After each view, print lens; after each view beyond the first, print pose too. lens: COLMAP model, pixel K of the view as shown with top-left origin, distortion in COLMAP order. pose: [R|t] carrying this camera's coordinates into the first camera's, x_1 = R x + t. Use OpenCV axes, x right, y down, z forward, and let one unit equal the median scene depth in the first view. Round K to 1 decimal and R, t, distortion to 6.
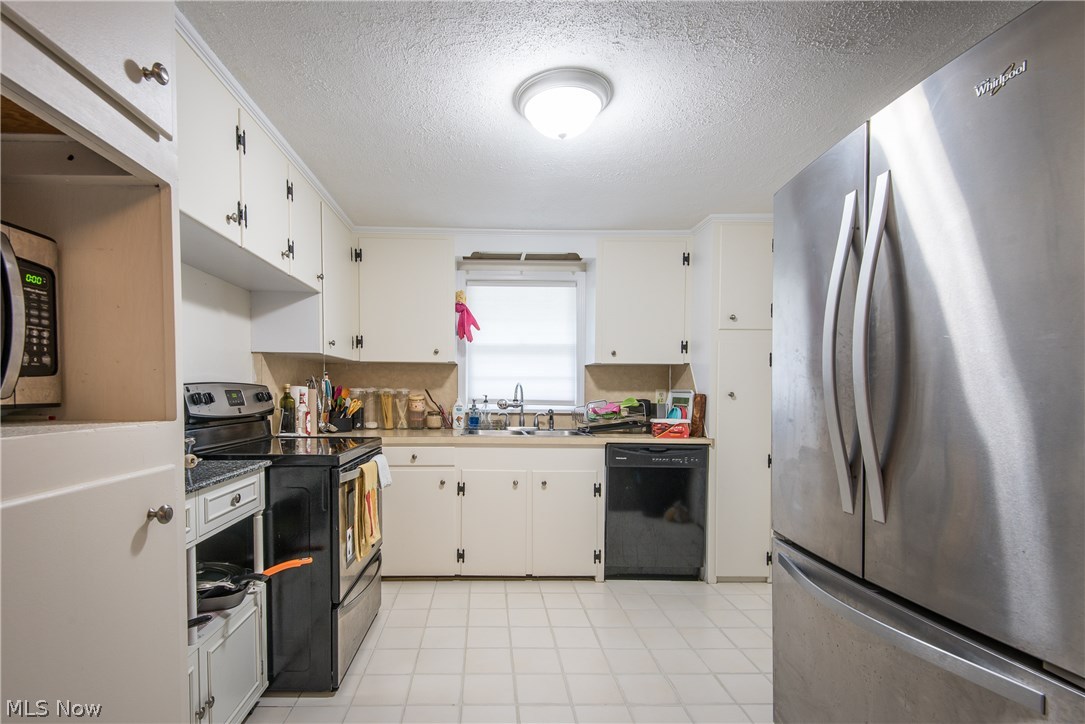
lens RADIAL K [[503.4, 0, 481.7], [0, 503.4, 405.9], [0, 0, 1]] dist [0.010196, -0.002536]
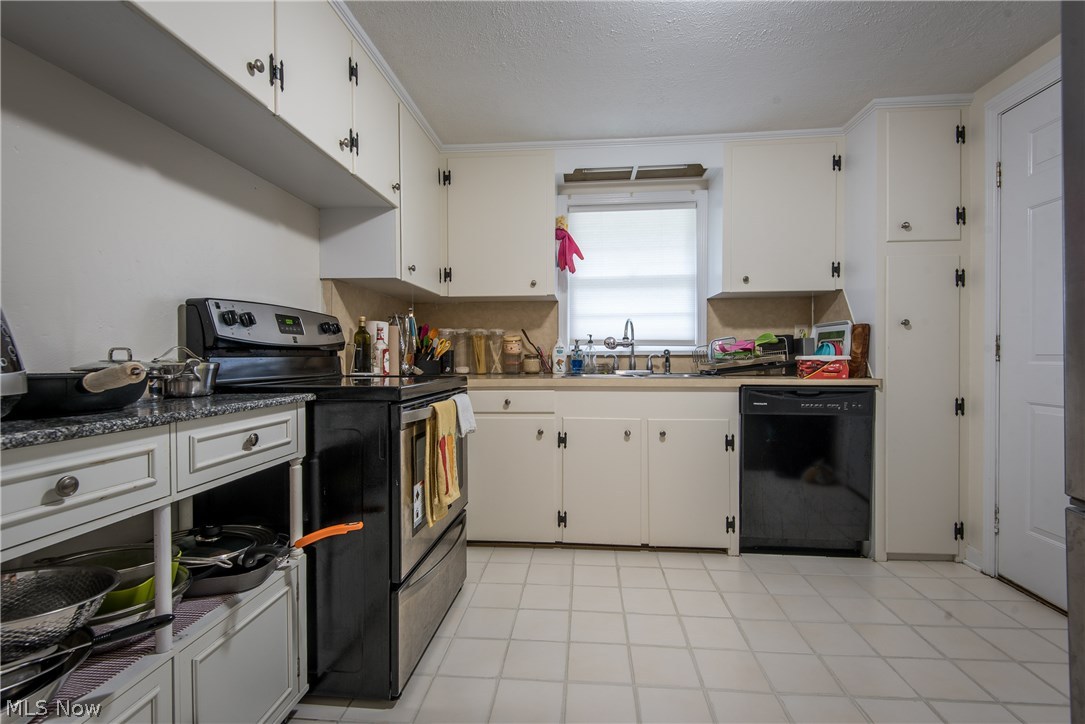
lens RADIAL K [[503.4, 0, 544.4], [0, 503.4, 365.9], [0, 0, 1]] dist [0.010196, -0.002536]
pose [[0.997056, -0.001174, -0.076666, -0.006565], [0.001426, 0.999994, 0.003226, 0.040431], [0.076662, -0.003325, 0.997052, 0.166170]]
